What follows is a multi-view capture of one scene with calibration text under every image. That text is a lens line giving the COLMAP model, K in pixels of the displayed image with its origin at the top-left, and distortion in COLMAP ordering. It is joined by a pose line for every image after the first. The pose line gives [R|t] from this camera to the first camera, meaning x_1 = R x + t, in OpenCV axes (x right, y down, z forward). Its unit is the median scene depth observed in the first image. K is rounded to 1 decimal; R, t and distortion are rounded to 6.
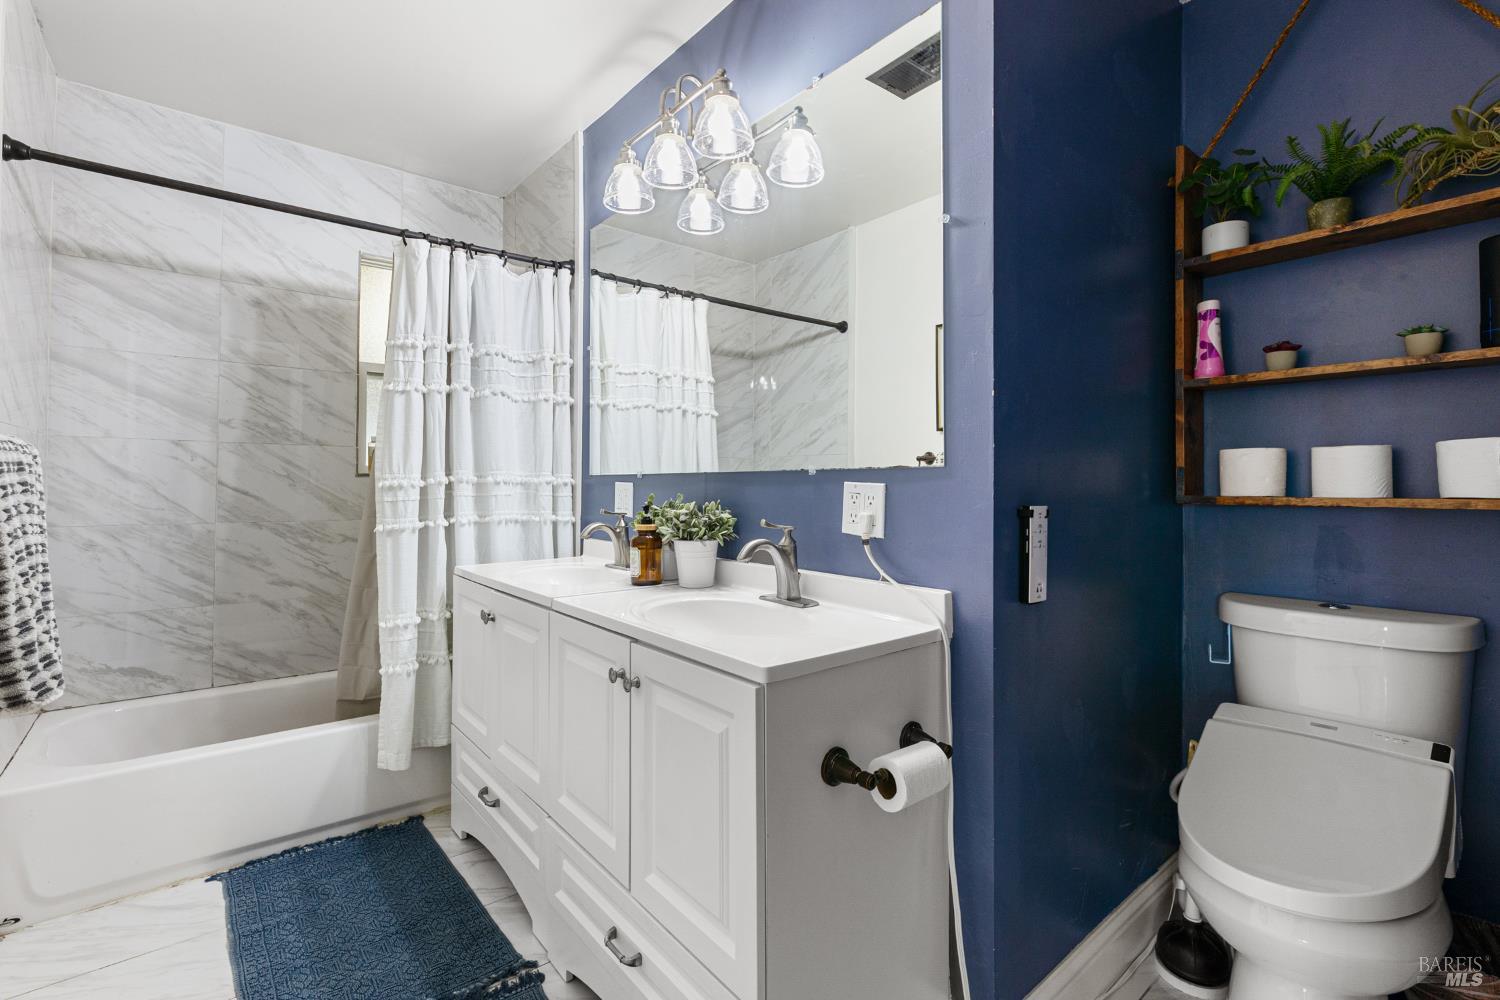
lens RADIAL K [[675.5, 0, 749.7], [0, 675.5, 474.6], [0, 0, 1]] dist [-0.000511, 0.000069]
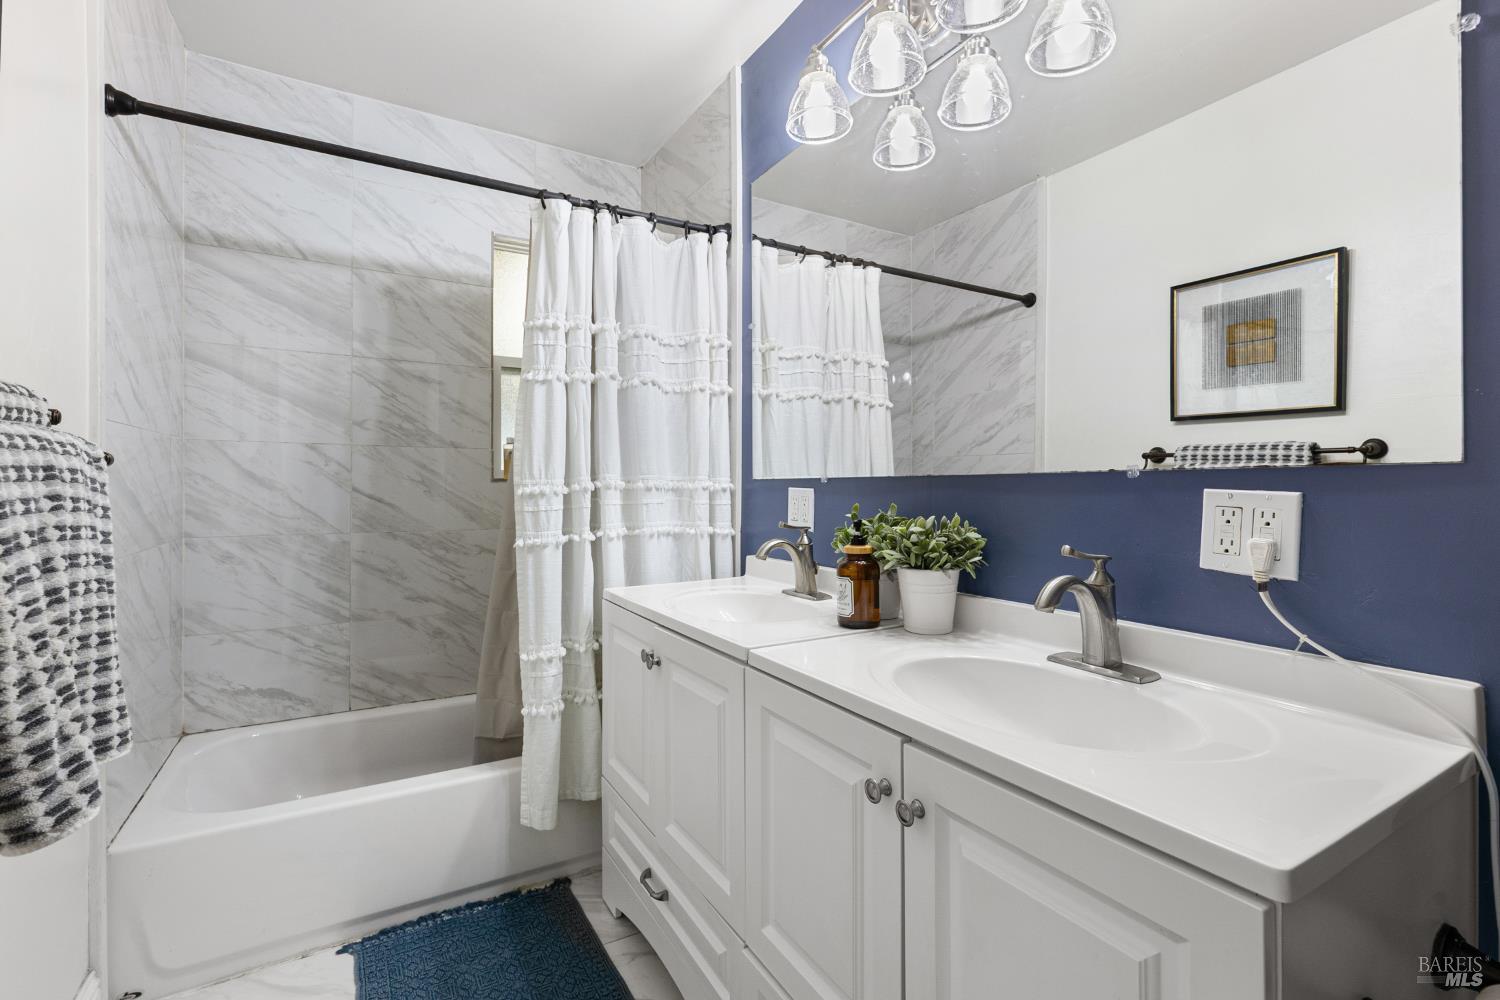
lens RADIAL K [[671.4, 0, 750.9], [0, 671.4, 487.9], [0, 0, 1]] dist [0.000634, 0.000001]
pose [[0.988240, -0.002633, -0.152891, -0.119795], [0.005044, 0.999869, 0.015380, -0.001322], [0.152830, -0.015970, 0.988123, 0.192661]]
